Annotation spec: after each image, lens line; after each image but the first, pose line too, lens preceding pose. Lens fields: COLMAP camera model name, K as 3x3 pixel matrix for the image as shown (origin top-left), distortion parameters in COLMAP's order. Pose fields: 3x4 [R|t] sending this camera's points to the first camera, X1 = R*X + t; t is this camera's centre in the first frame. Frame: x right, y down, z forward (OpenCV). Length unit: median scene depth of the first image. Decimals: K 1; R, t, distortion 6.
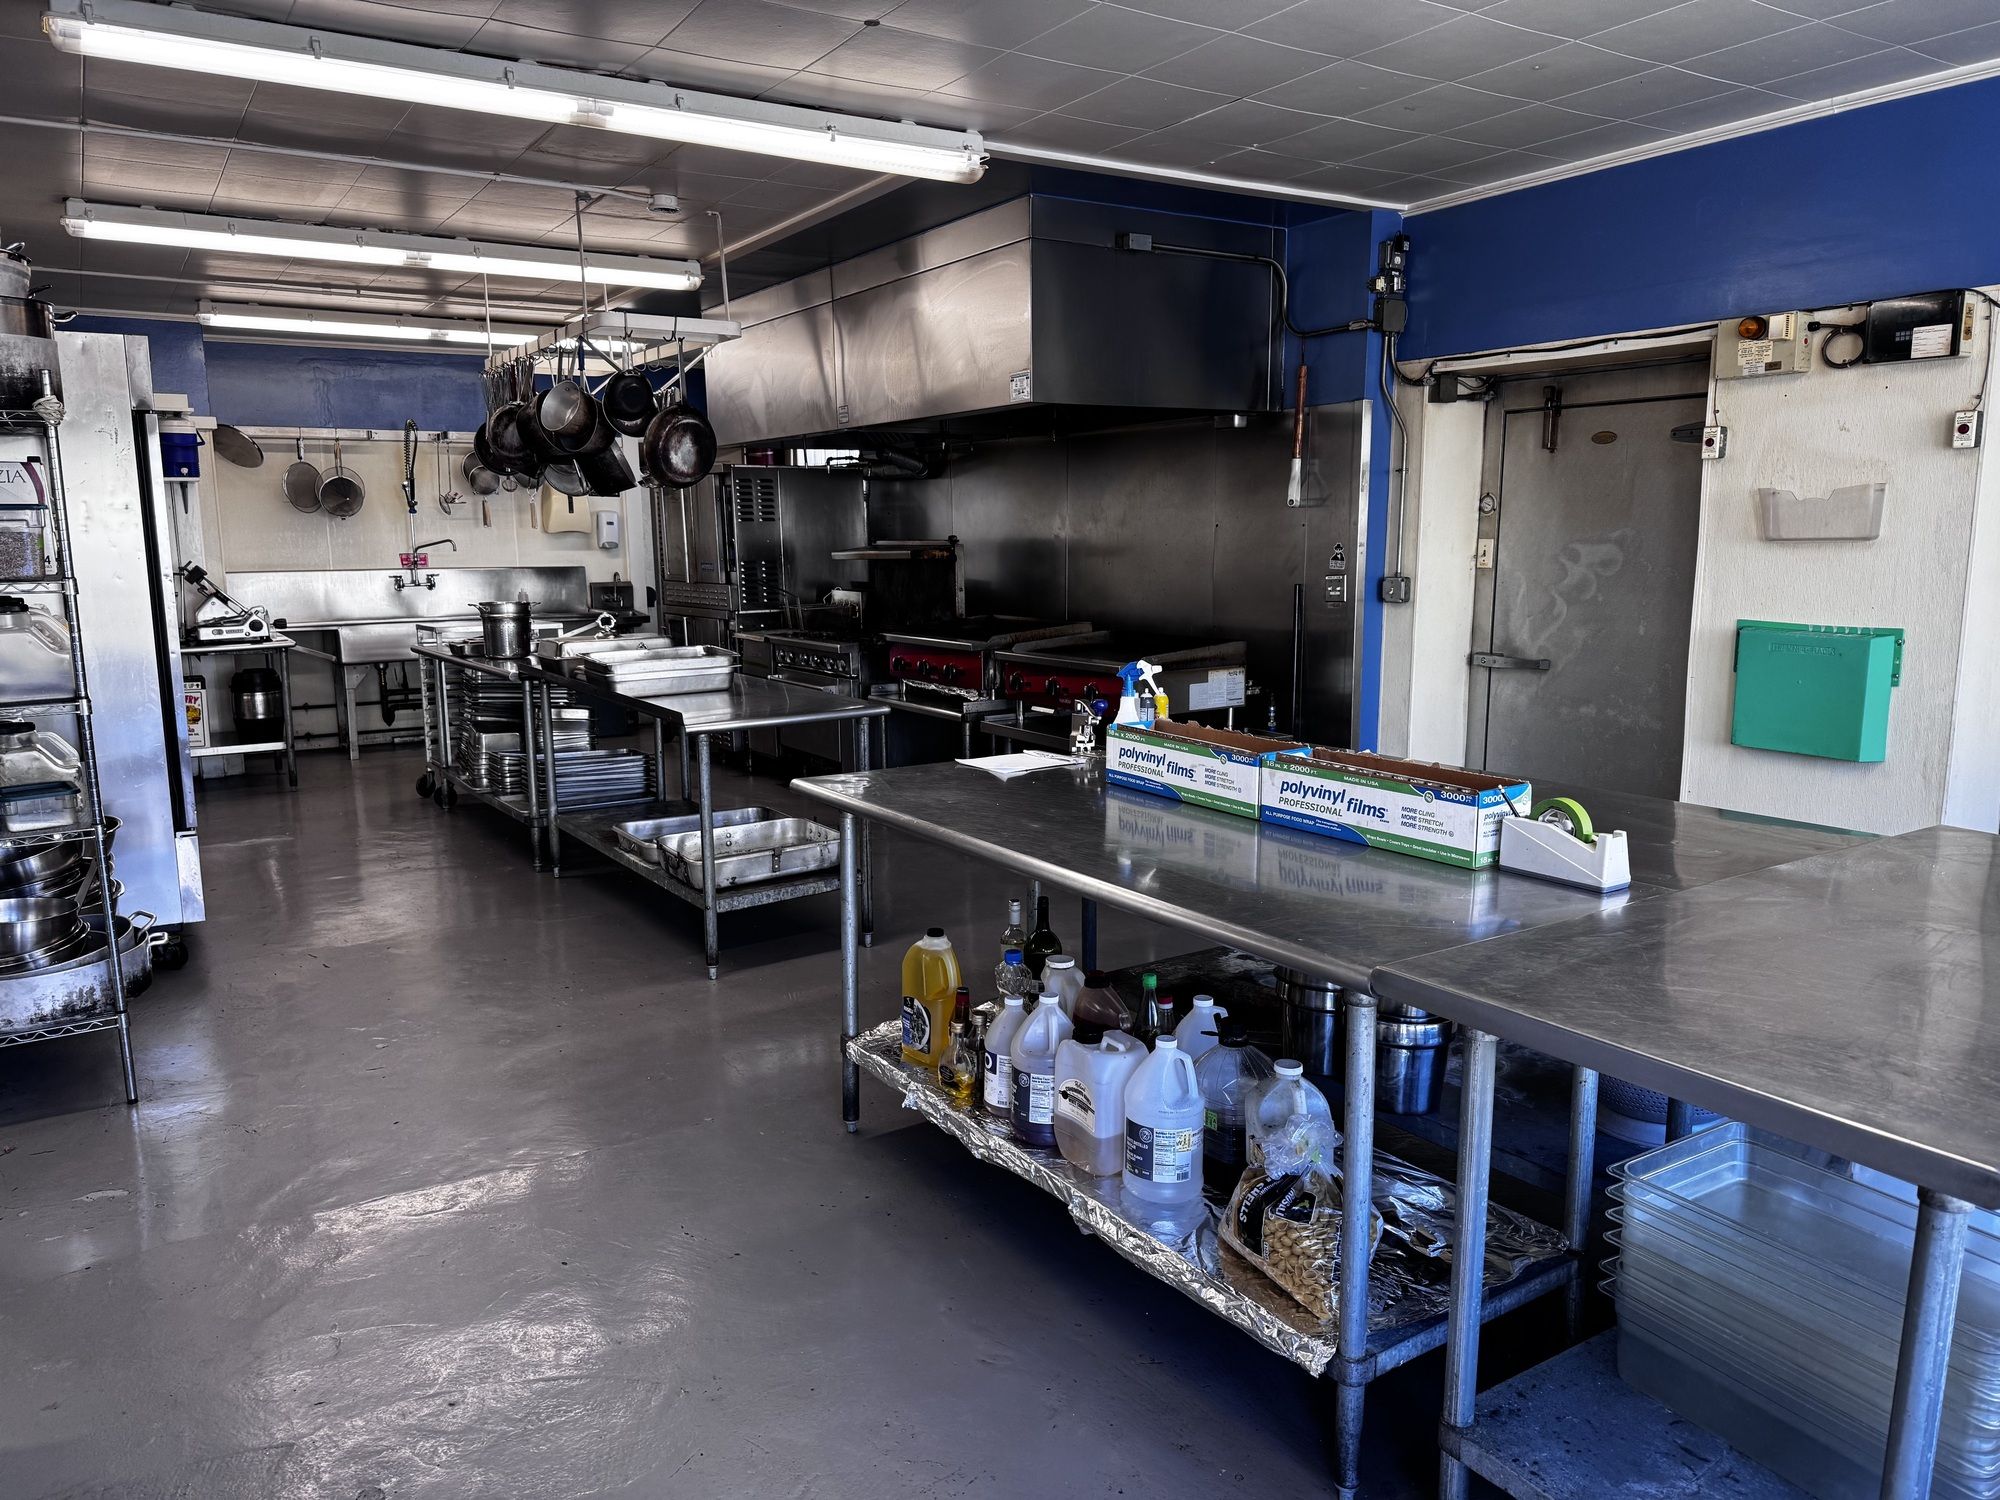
lens RADIAL K [[1405.0, 0, 1001.4], [0, 1405.0, 787.3], [0, 0, 1]] dist [0.037326, -0.028136]
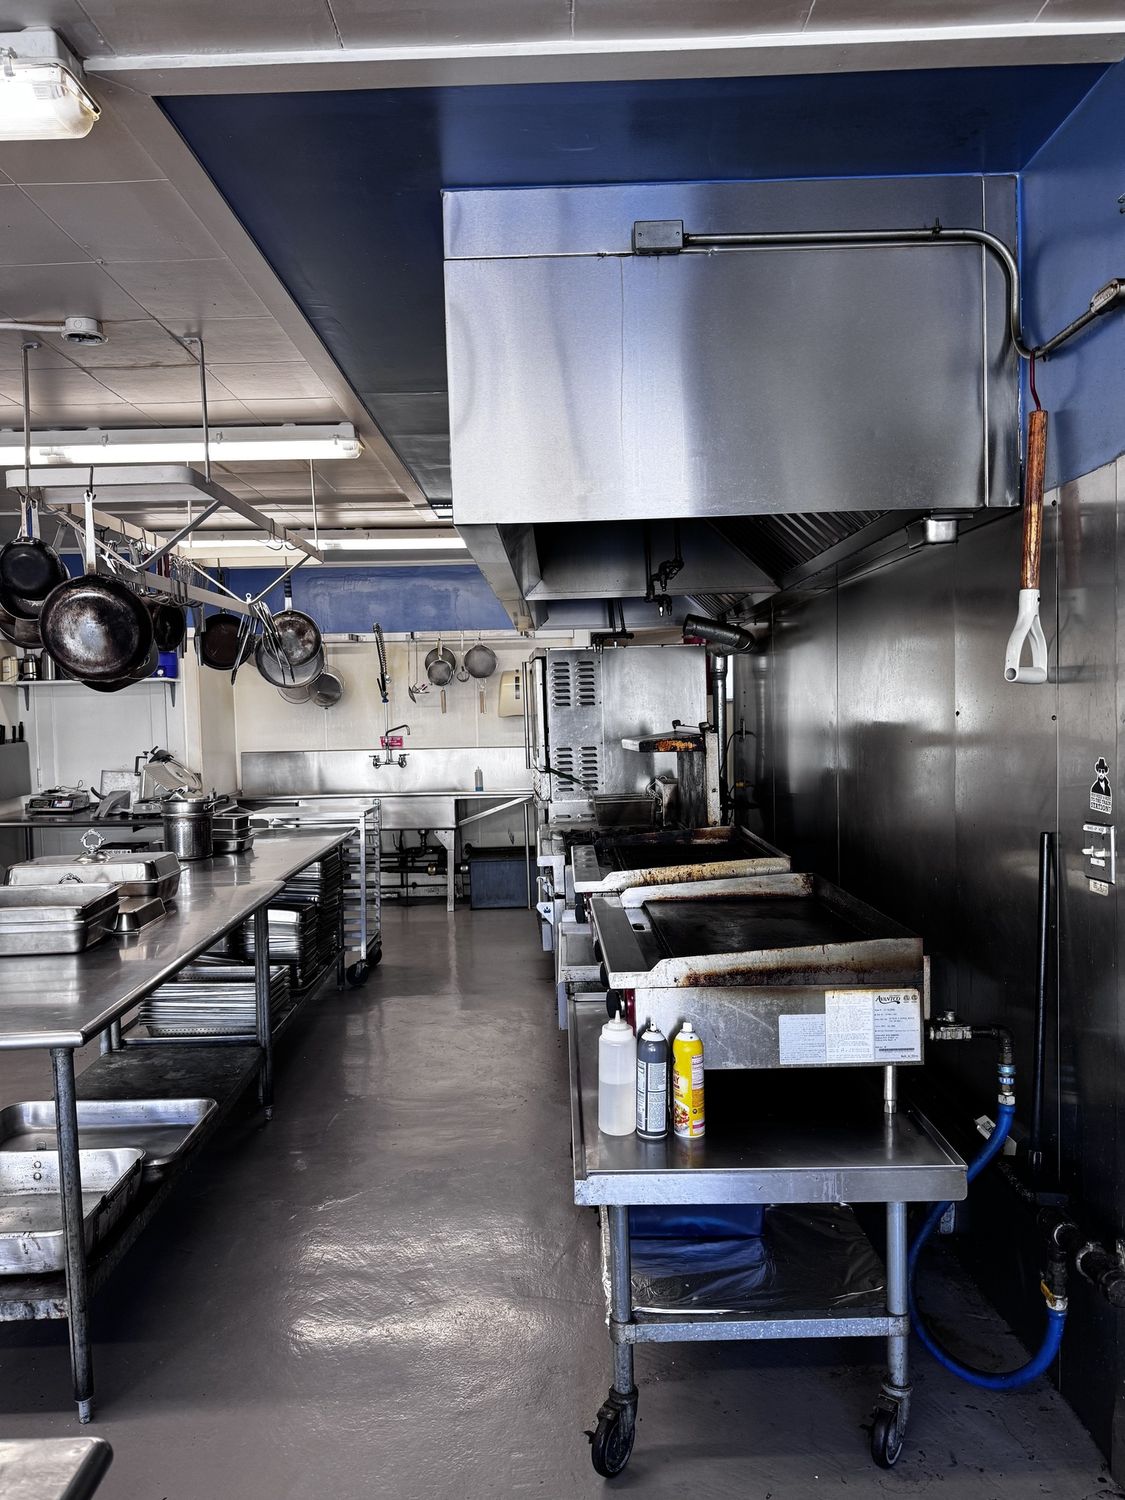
lens RADIAL K [[1053.7, 0, 551.0], [0, 1053.7, 754.5], [0, 0, 1]] dist [0.037326, -0.028136]
pose [[0.836528, 0.012873, -0.547772, 0.219115], [-0.083303, 0.991090, -0.103925, -0.095884], [0.541554, 0.132567, 0.830148, 0.476611]]
